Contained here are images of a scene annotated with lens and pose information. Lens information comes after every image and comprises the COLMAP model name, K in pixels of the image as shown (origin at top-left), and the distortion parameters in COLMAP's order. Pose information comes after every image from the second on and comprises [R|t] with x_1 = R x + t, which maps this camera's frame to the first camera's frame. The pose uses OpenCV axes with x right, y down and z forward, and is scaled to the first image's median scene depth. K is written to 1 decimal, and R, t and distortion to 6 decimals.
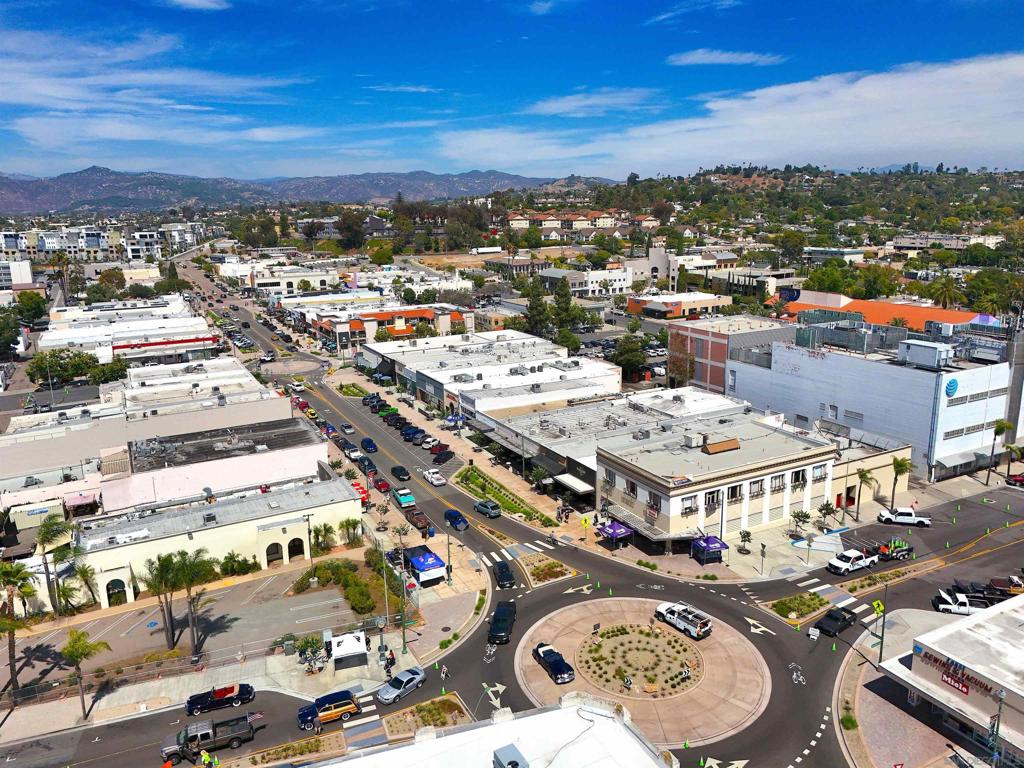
lens RADIAL K [[749.8, 0, 512.0], [0, 749.8, 384.0], [0, 0, 1]] dist [0.086625, -0.089701]
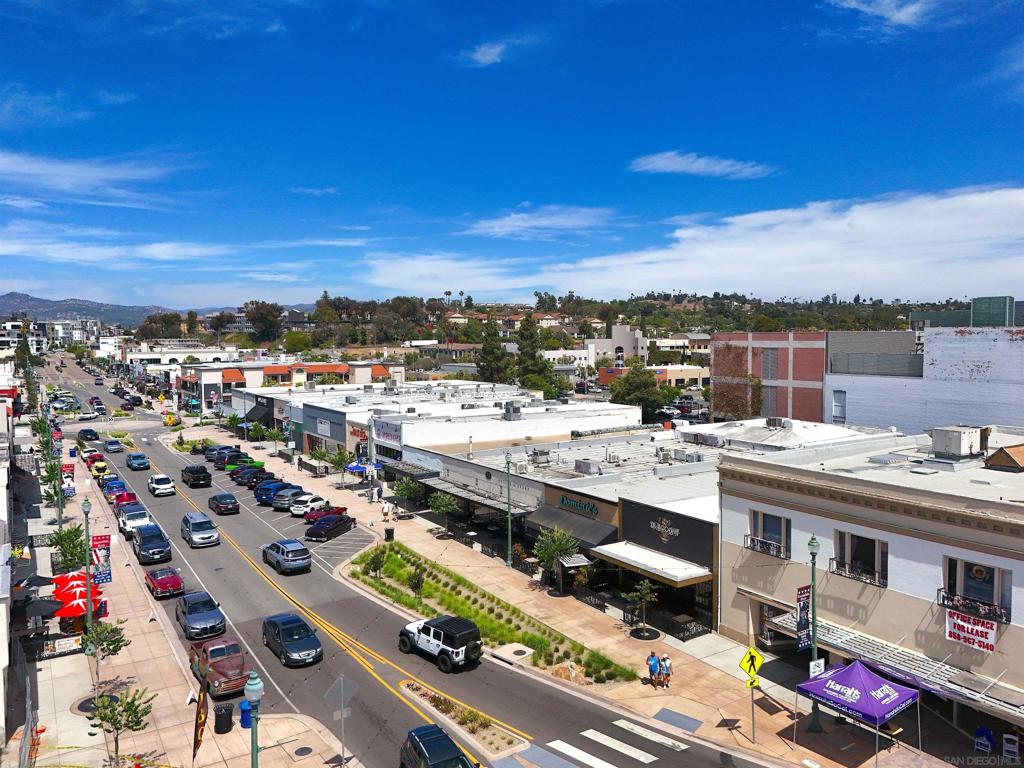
lens RADIAL K [[752.8, 0, 512.0], [0, 752.8, 384.0], [0, 0, 1]] dist [0.066430, -0.065909]
pose [[0.996001, 0.008391, 0.088949, -0.020724], [0.007057, 0.985082, -0.171940, 0.089803], [-0.089065, 0.171880, 0.981083, 0.499144]]
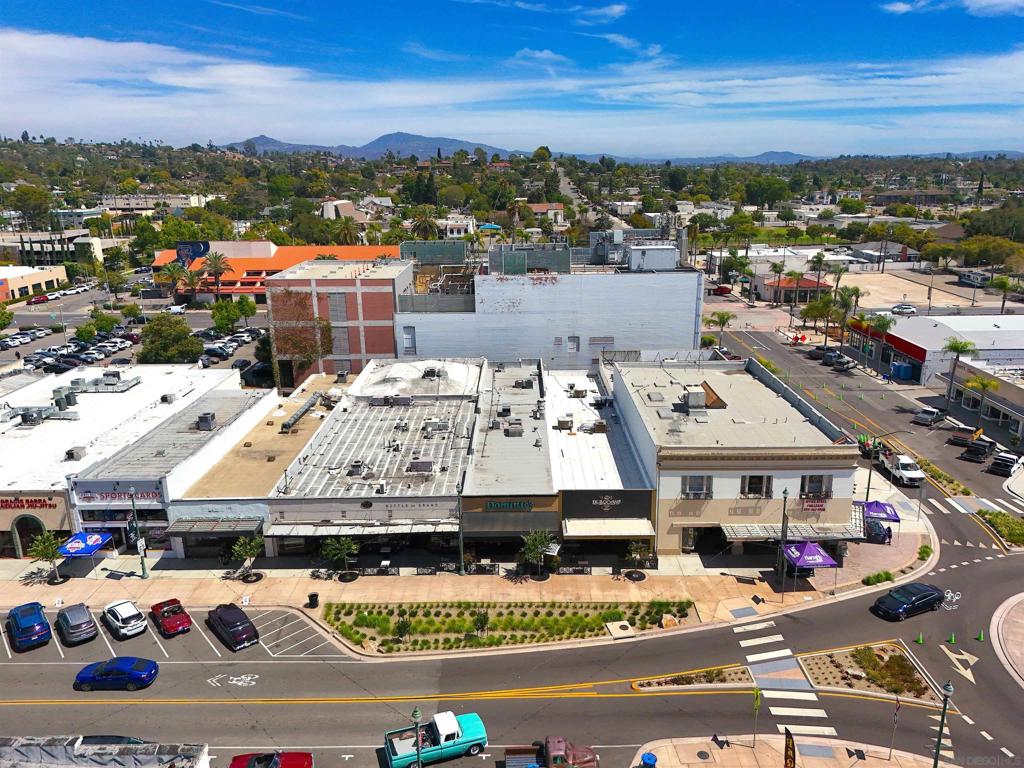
lens RADIAL K [[752.8, 0, 512.0], [0, 752.8, 384.0], [0, 0, 1]] dist [0.066430, -0.065909]
pose [[0.470046, -0.232393, 0.851499, -0.337888], [0.208741, 0.966618, 0.148582, -0.059007], [-0.857604, 0.107903, 0.502865, 0.636206]]
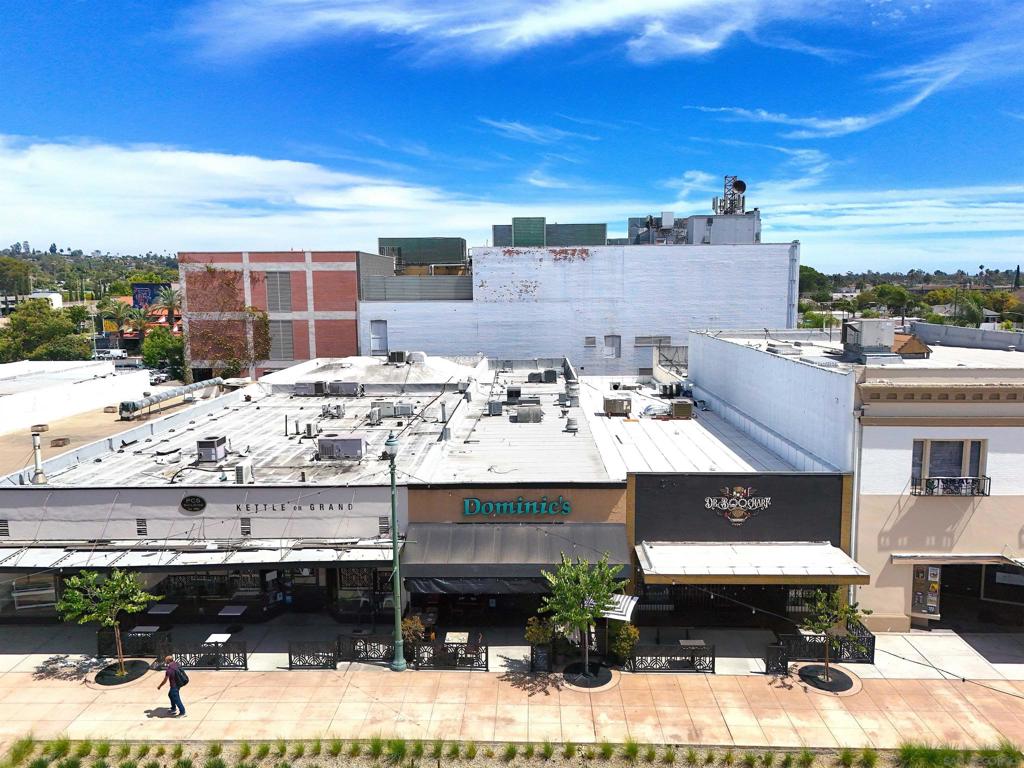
lens RADIAL K [[752.8, 0, 512.0], [0, 752.8, 384.0], [0, 0, 1]] dist [0.066430, -0.065909]
pose [[0.486488, -0.097187, 0.868265, -0.131391], [0.202433, 0.979289, -0.003809, 0.051928], [-0.849912, 0.177619, 0.496086, 0.775143]]
